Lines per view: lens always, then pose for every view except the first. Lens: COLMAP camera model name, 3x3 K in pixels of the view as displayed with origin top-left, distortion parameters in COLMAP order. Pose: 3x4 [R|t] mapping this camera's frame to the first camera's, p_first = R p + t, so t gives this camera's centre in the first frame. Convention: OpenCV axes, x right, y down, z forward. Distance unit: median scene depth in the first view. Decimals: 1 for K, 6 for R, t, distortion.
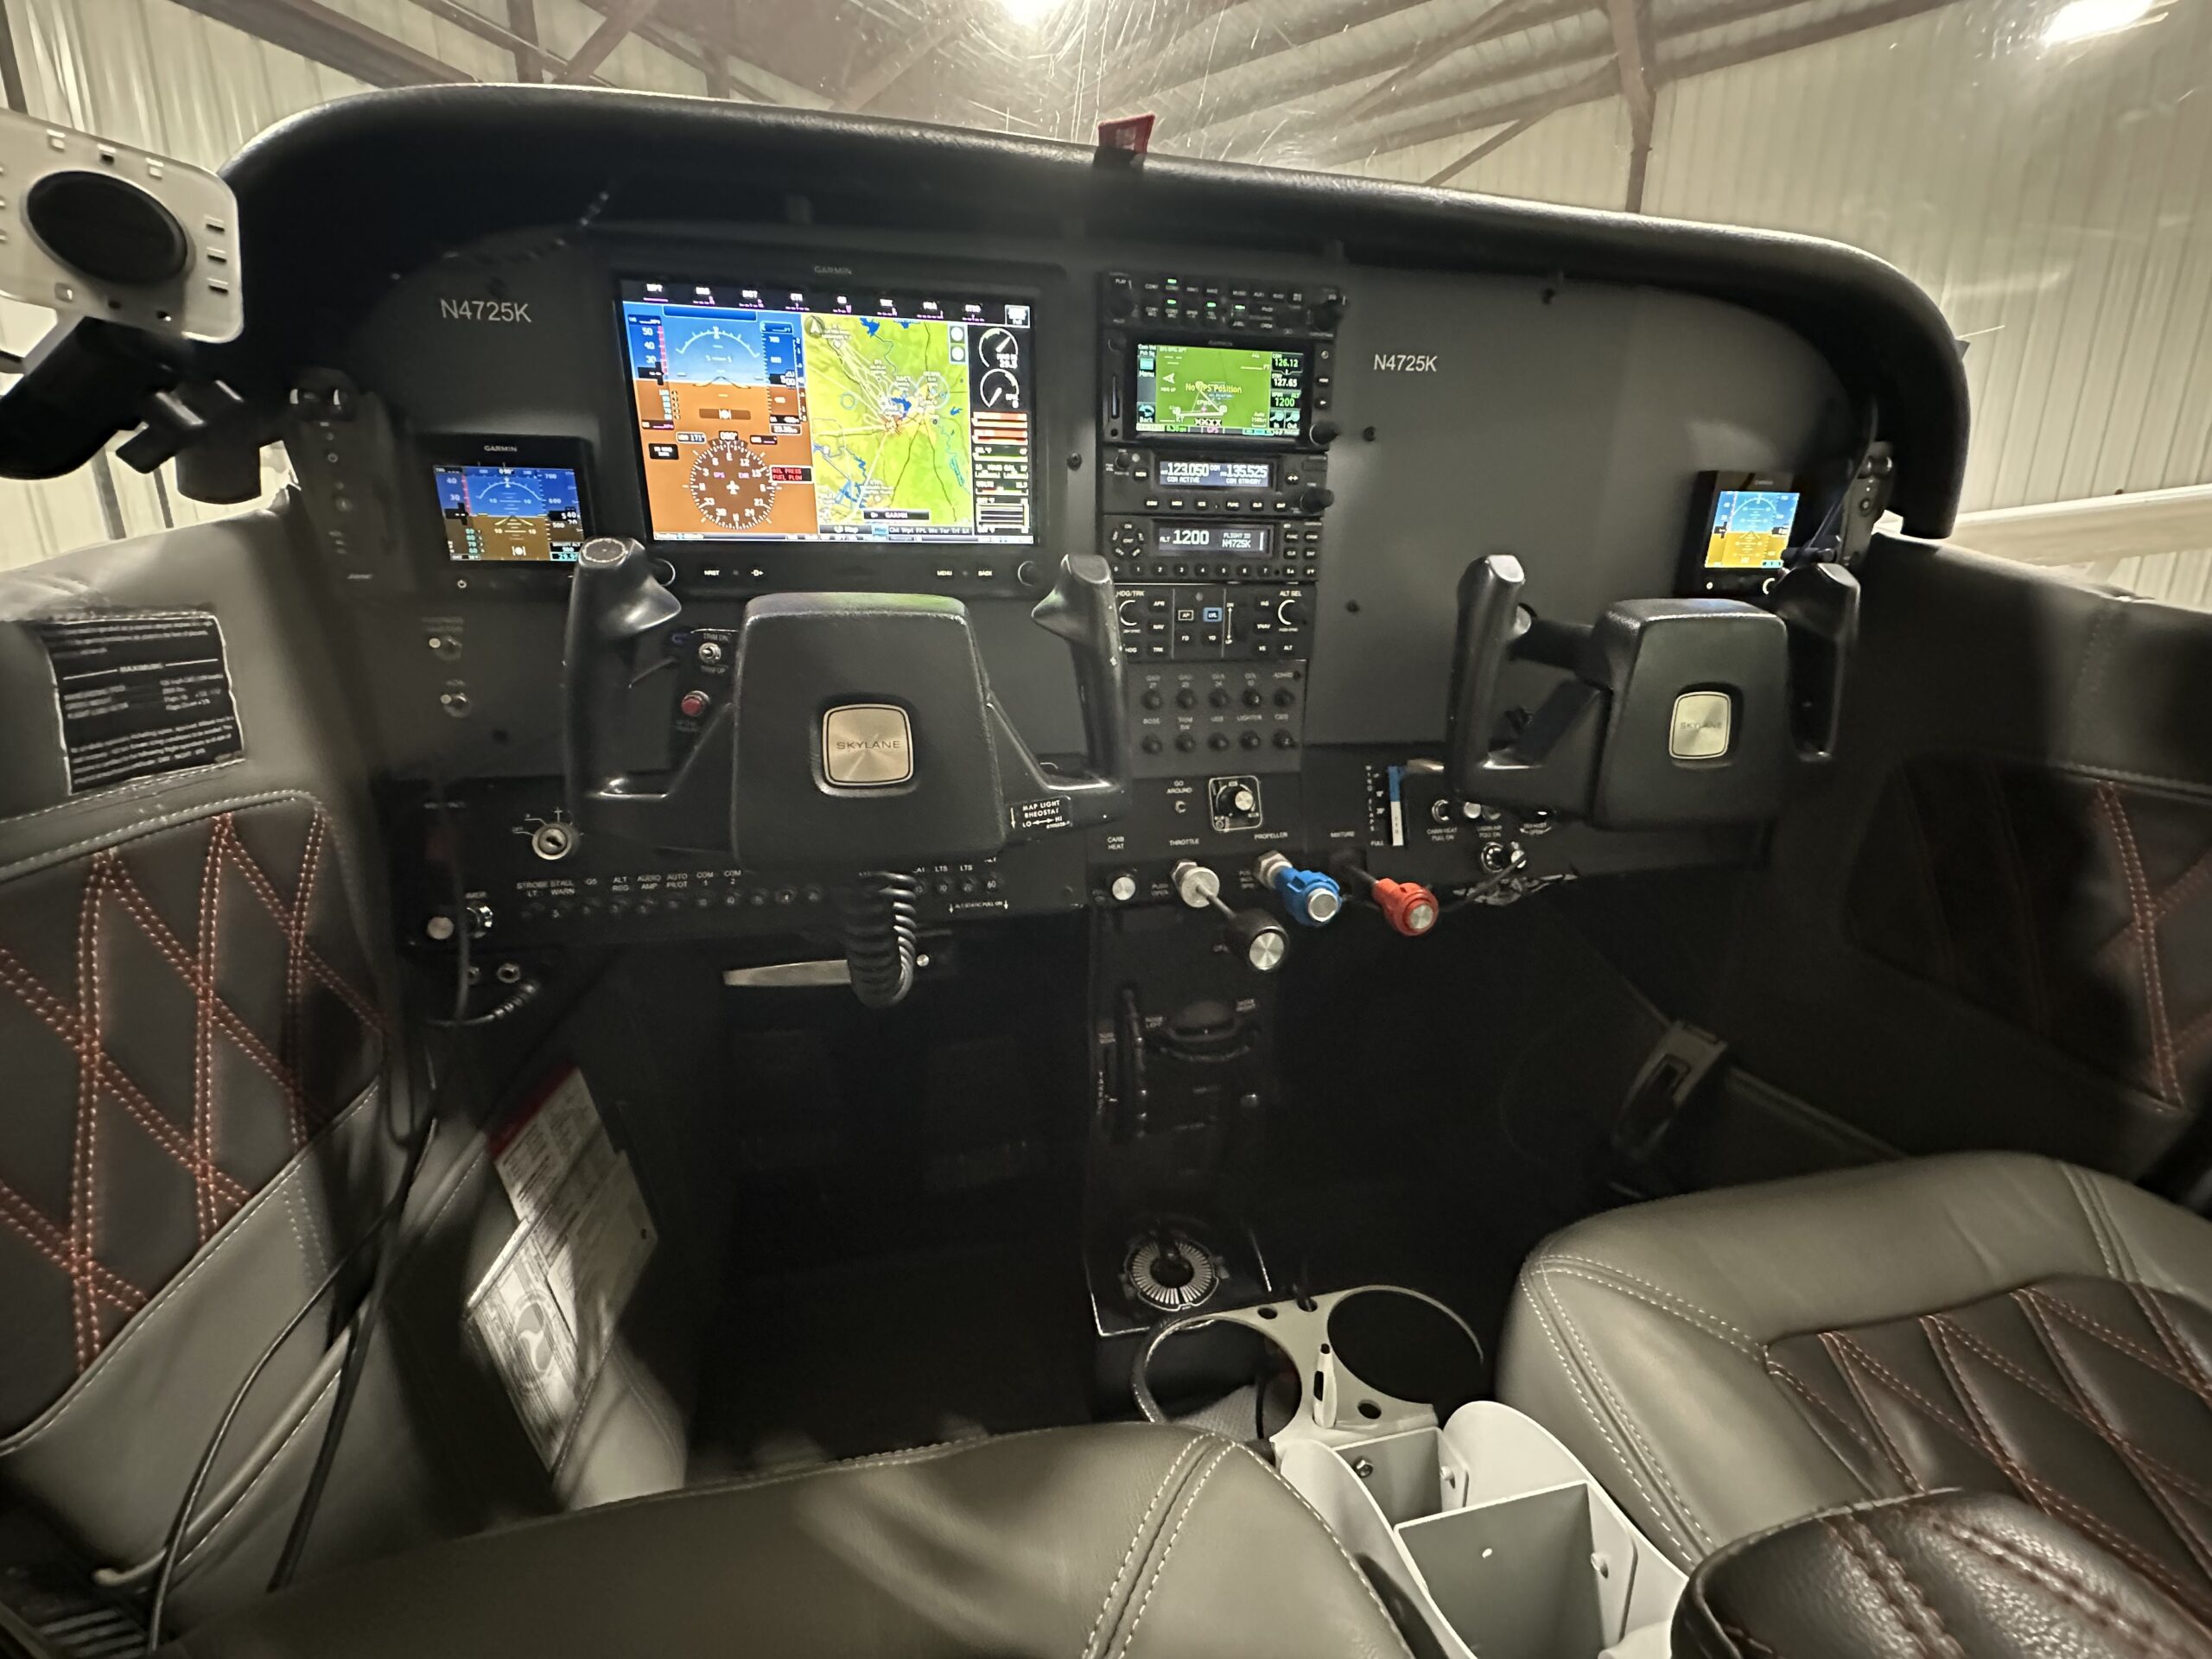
lens RADIAL K [[884.4, 0, 1102.7], [0, 884.4, 828.0], [0, 0, 1]] dist [-0.003417, 0.000276]
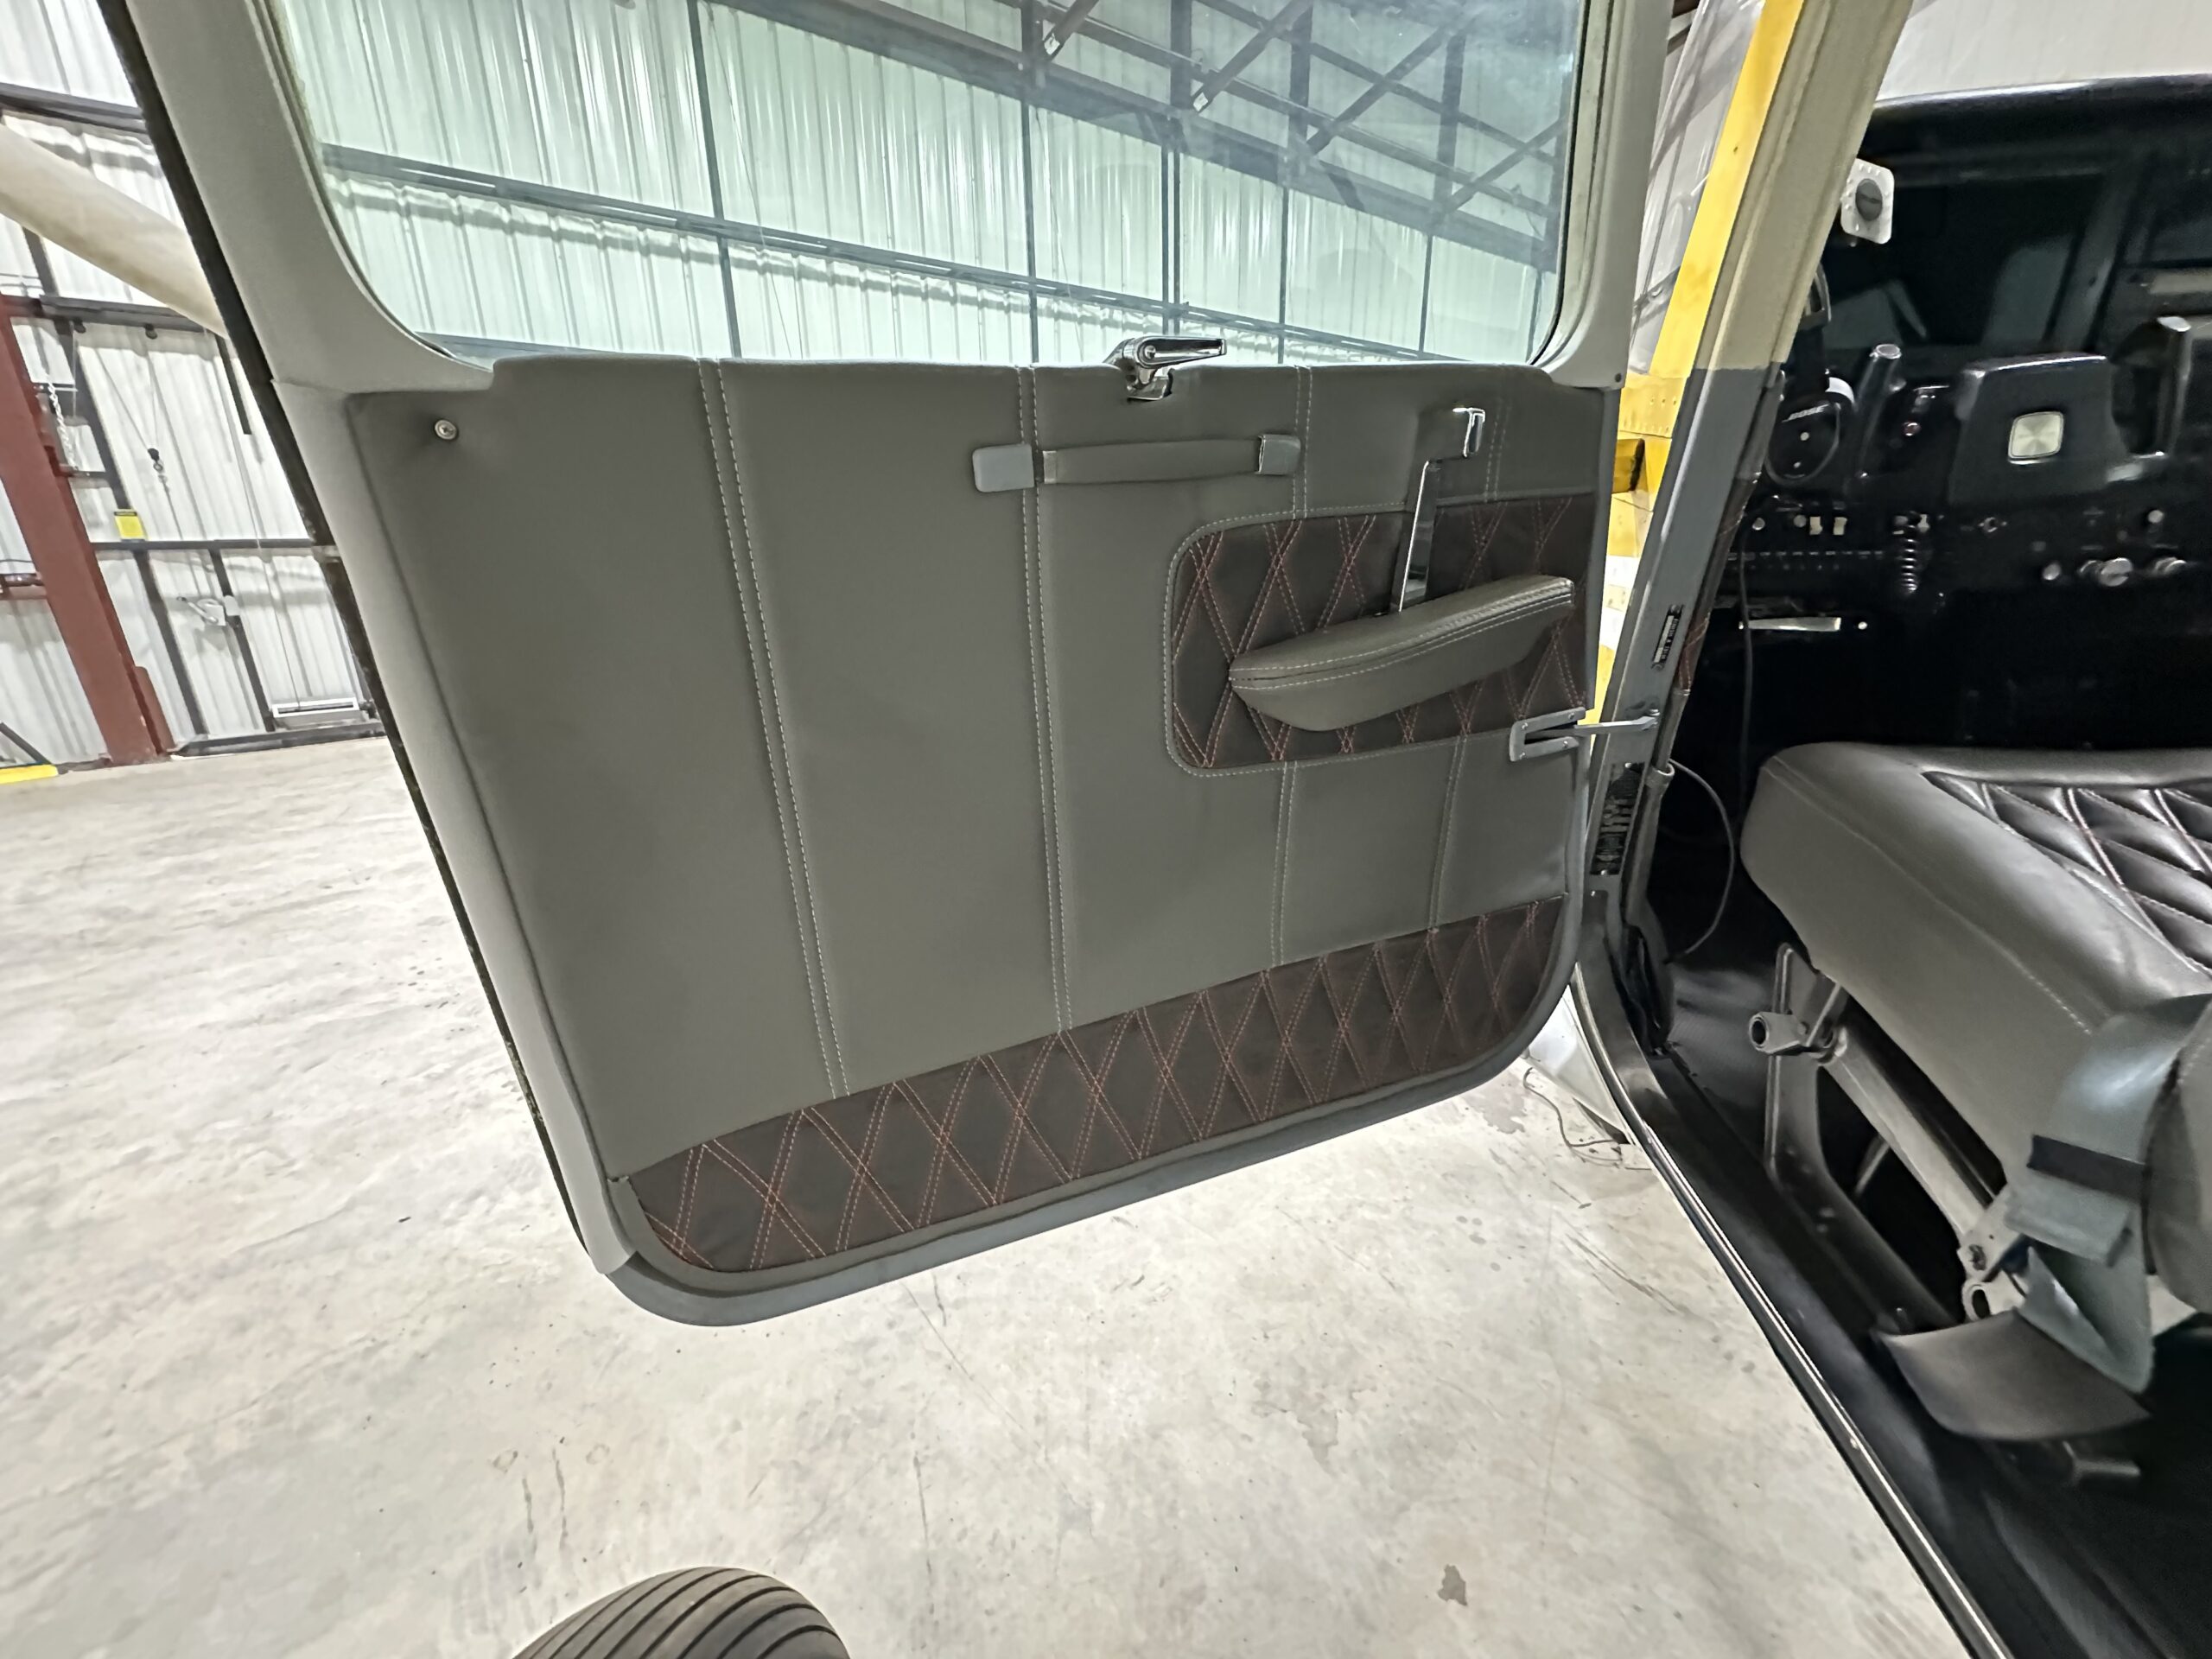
lens RADIAL K [[879.2, 0, 1104.1], [0, 879.2, 833.7], [0, 0, 1]] dist [-0.002340, -0.000007]
pose [[0.932138, 0.099272, -0.348229, -1.006226], [-0.065895, 0.992132, 0.106447, 0.499508], [0.356056, -0.076277, 0.931346, -1.128608]]
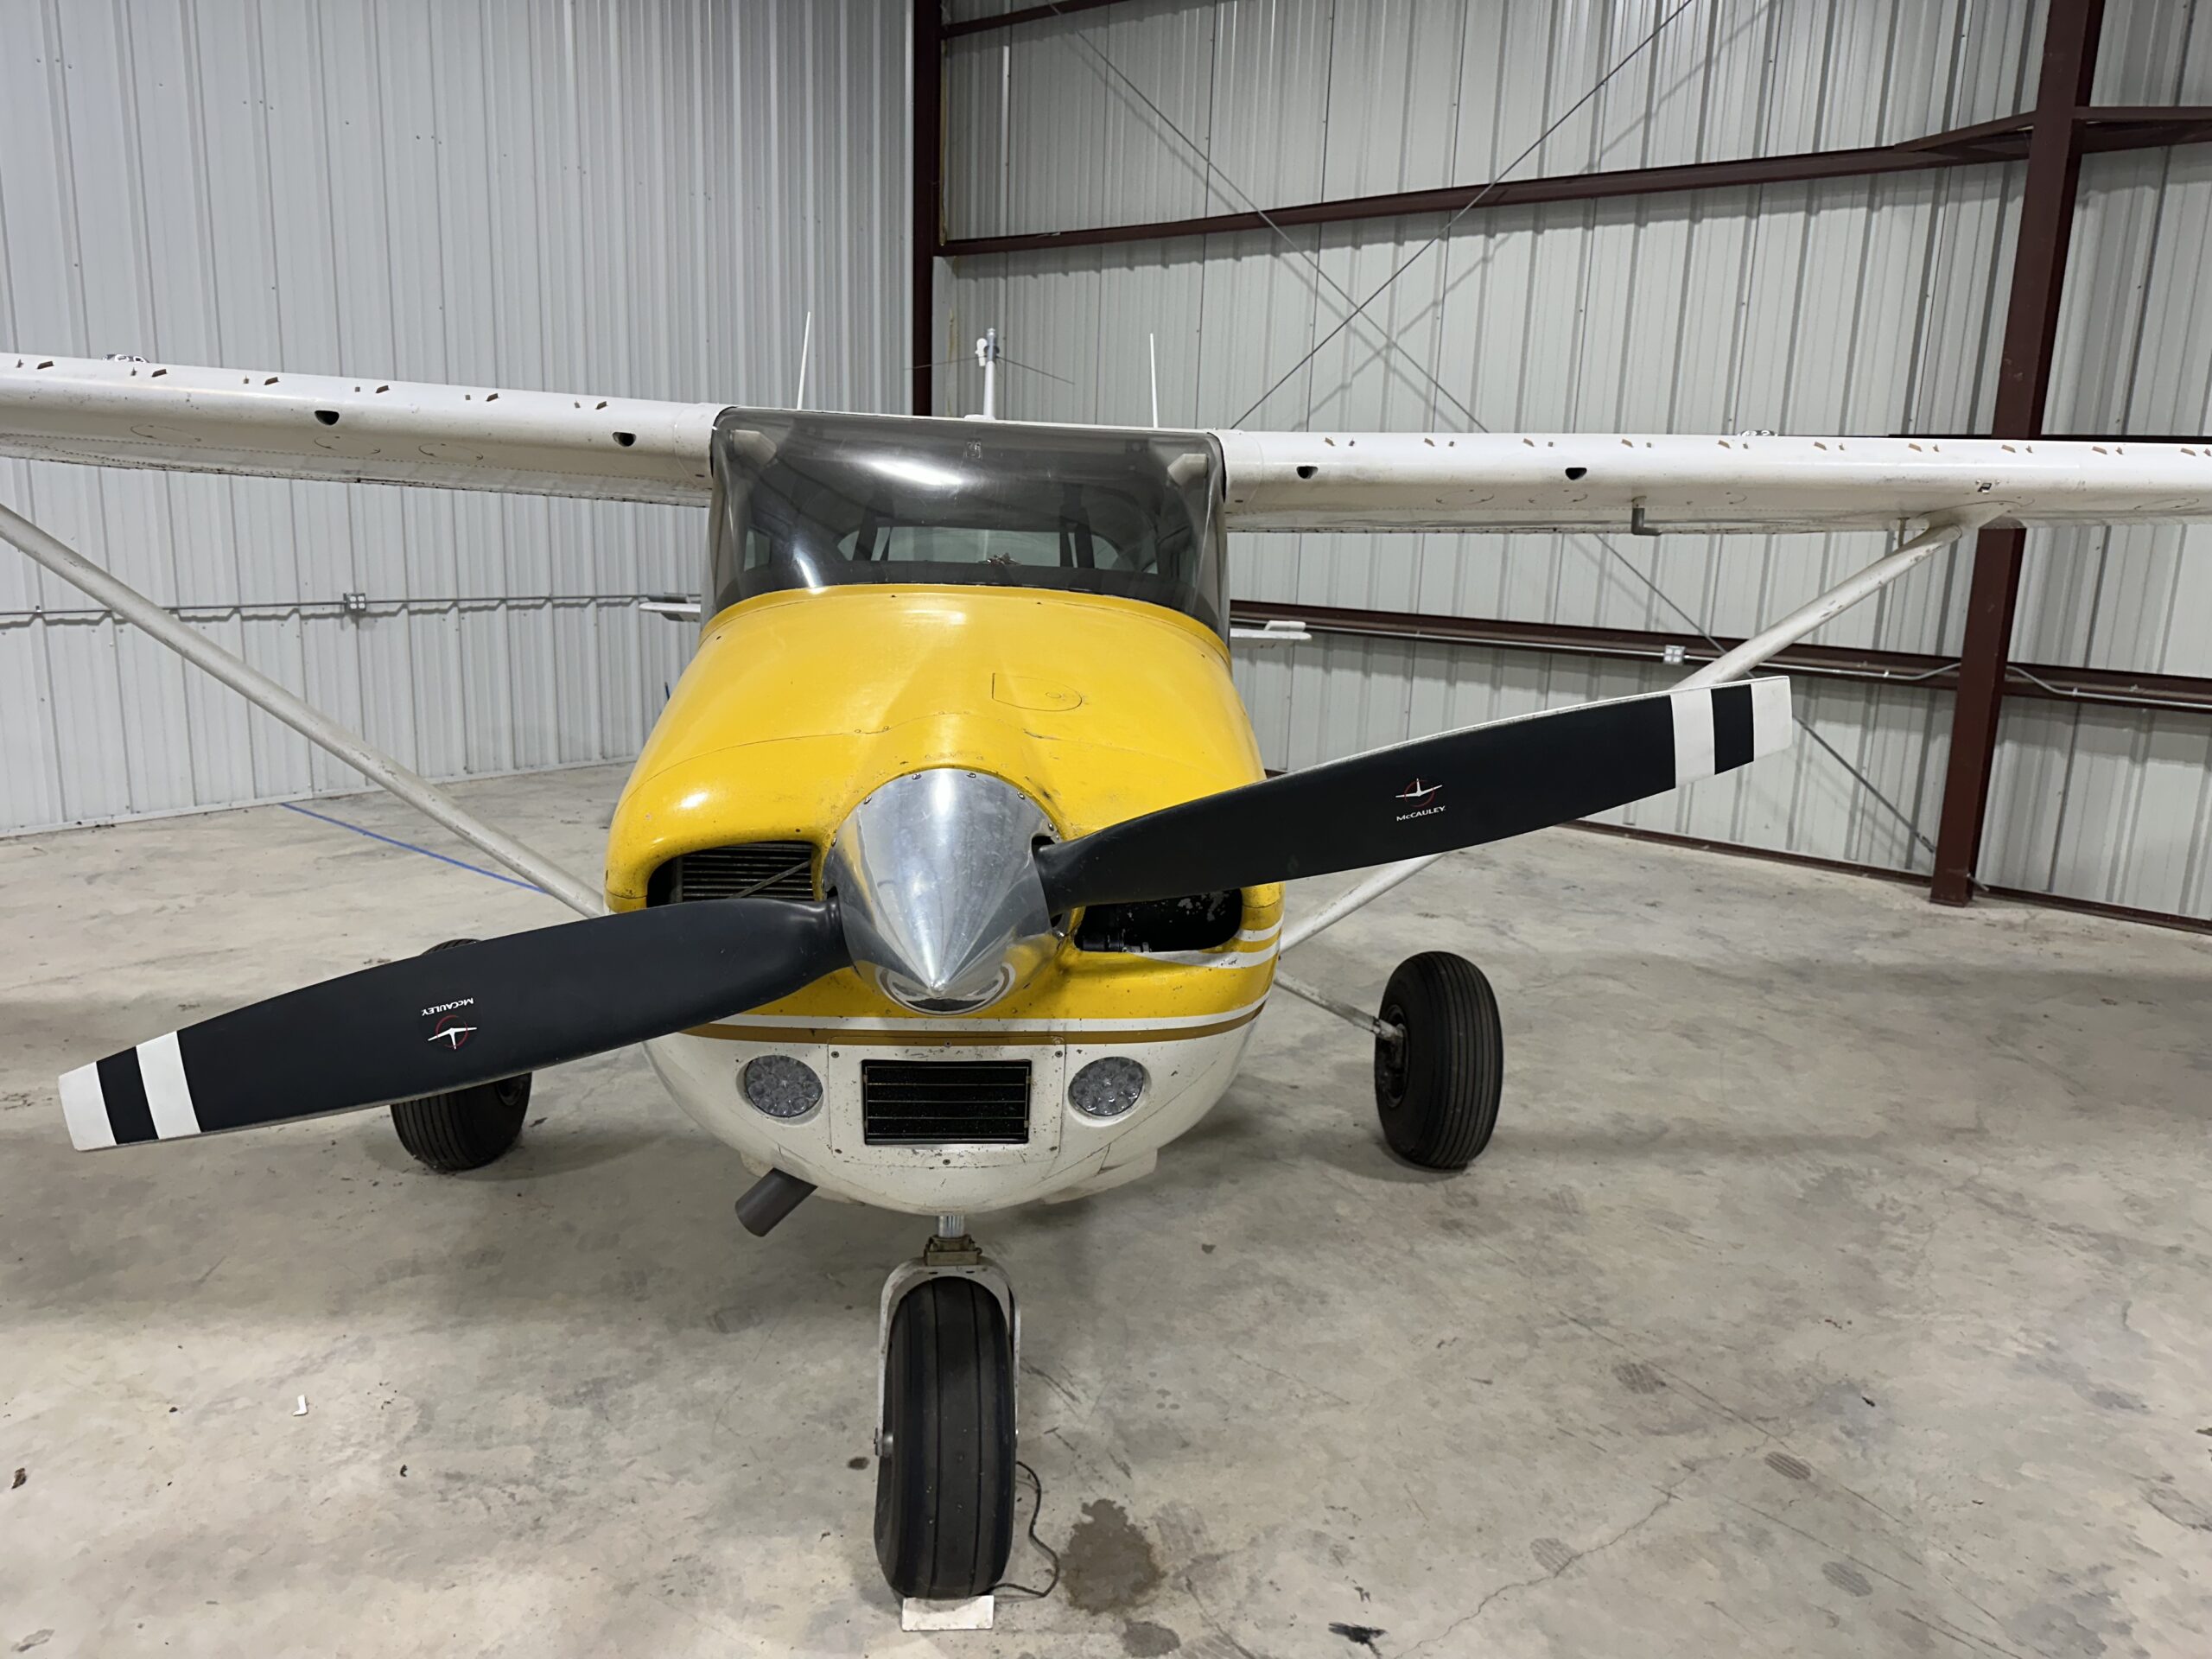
lens RADIAL K [[1551.6, 0, 1118.4], [0, 1551.6, 823.4], [0, 0, 1]] dist [0.054912, -0.089928]
pose [[-0.988850, -0.068719, 0.132113, -1.171732], [-0.005254, 0.902710, 0.430218, -2.211540], [-0.148824, 0.424727, -0.893005, 6.189271]]
